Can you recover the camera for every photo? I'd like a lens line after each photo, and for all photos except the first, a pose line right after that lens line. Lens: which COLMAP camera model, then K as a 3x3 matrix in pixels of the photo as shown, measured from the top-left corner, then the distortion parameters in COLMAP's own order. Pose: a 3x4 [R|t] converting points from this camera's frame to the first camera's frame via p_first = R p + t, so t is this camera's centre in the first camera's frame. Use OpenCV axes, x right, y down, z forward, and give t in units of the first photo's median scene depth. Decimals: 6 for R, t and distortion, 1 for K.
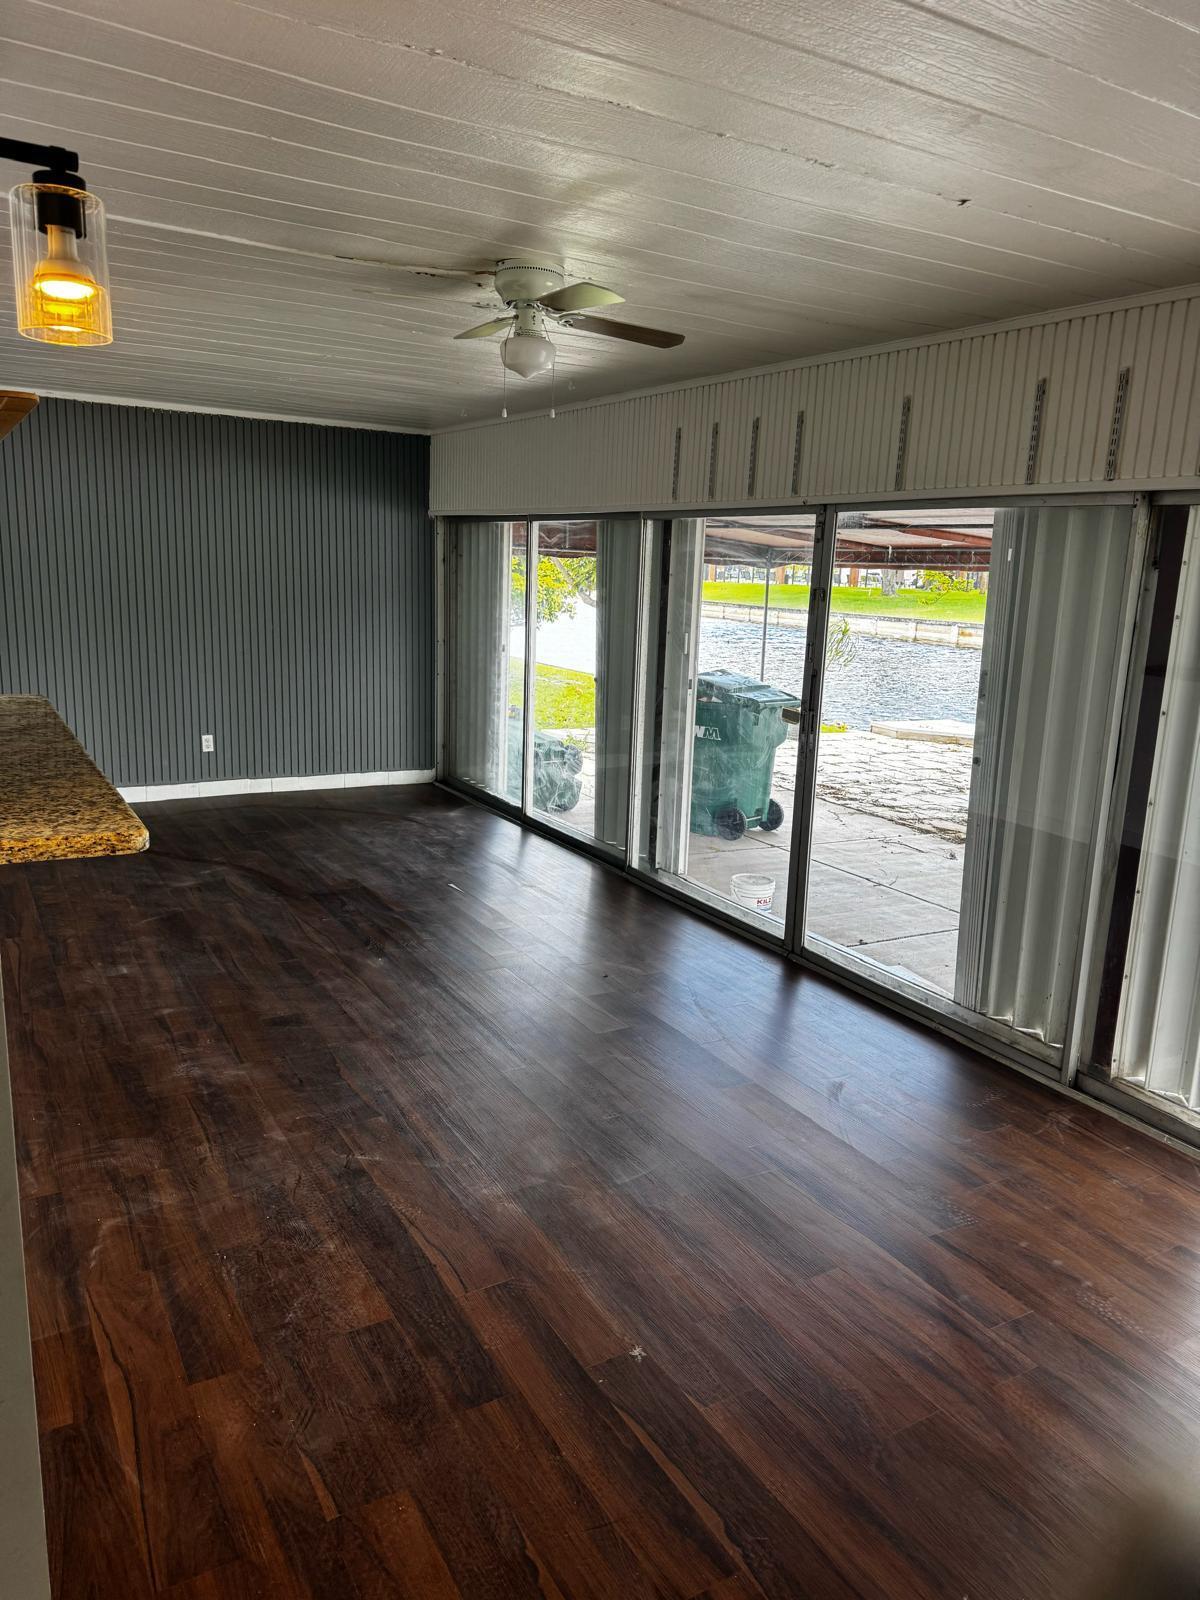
lens RADIAL K [[1131.8, 0, 608.7], [0, 1131.8, 796.7], [0, 0, 1]] dist [0.027574, -0.001789]
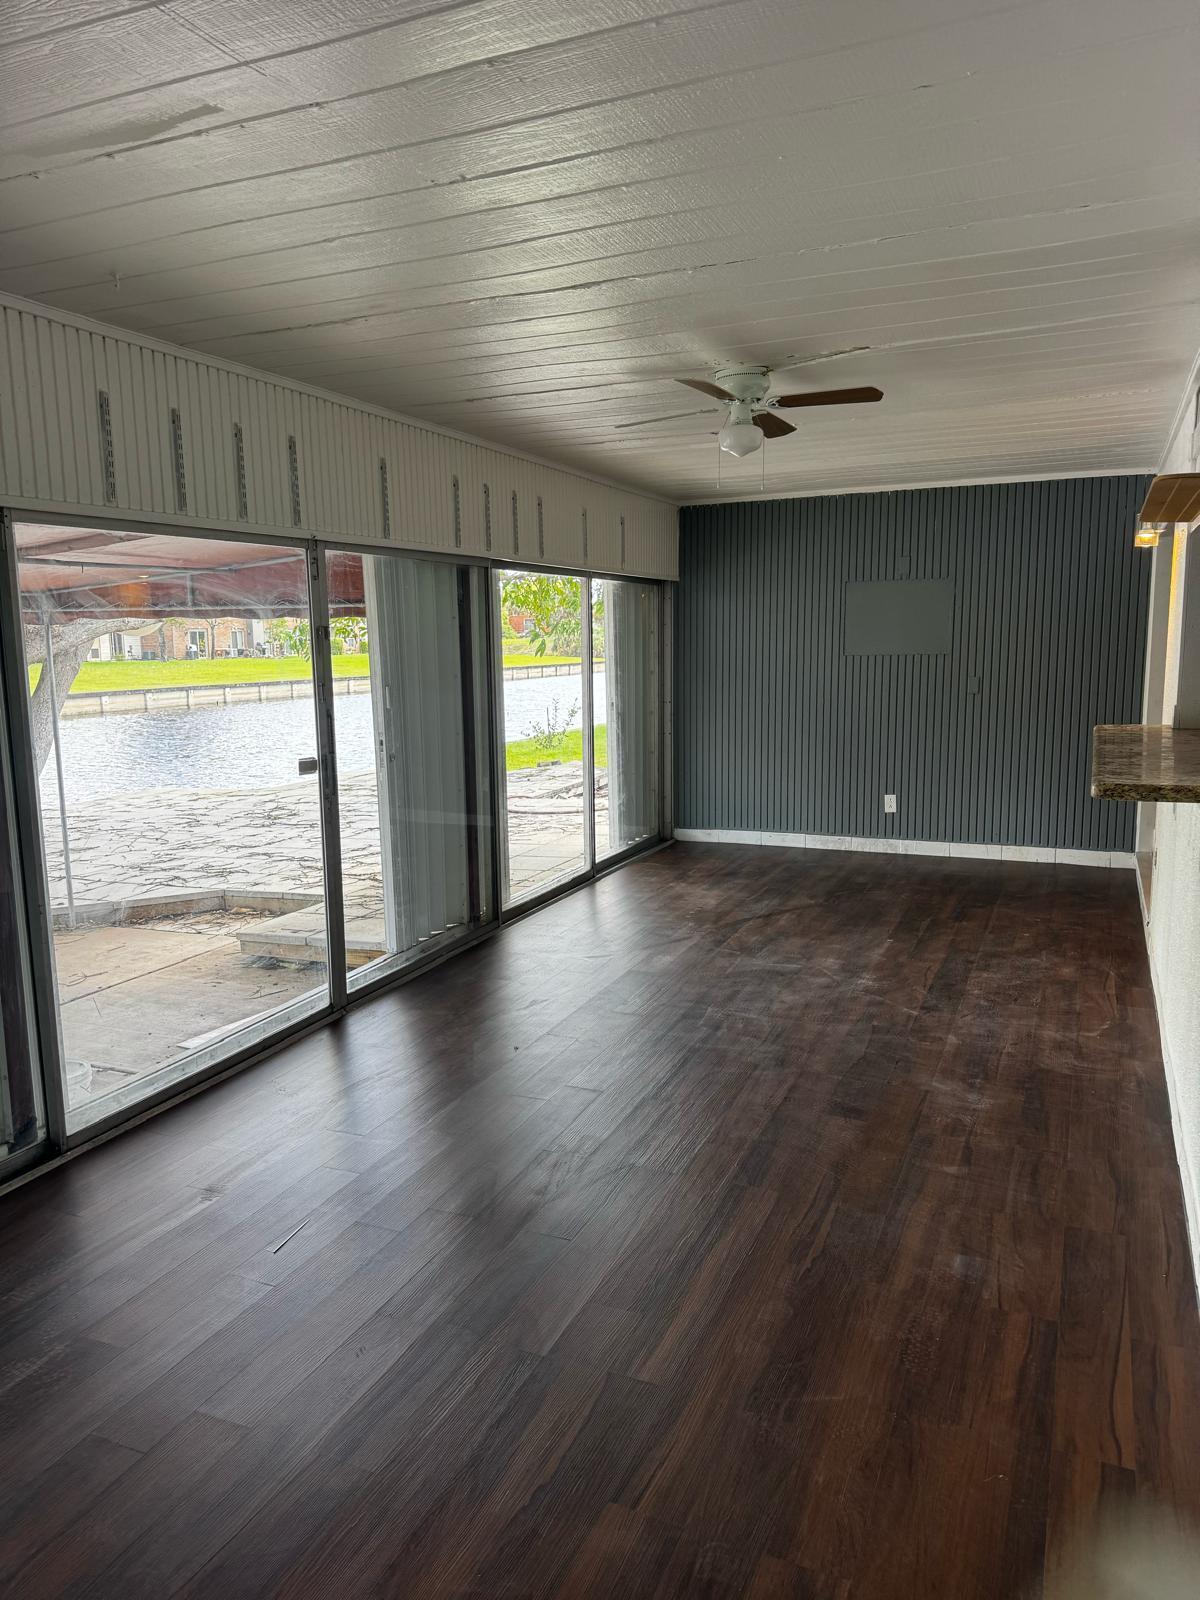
lens RADIAL K [[1131.8, 0, 607.8], [0, 1131.8, 803.8], [0, 0, 1]] dist [0.027574, -0.001789]
pose [[-0.588321, -0.152387, 0.794139, -0.918989], [0.166314, 0.938283, 0.303257, -0.361481], [-0.791340, 0.310489, -0.526667, 1.675048]]
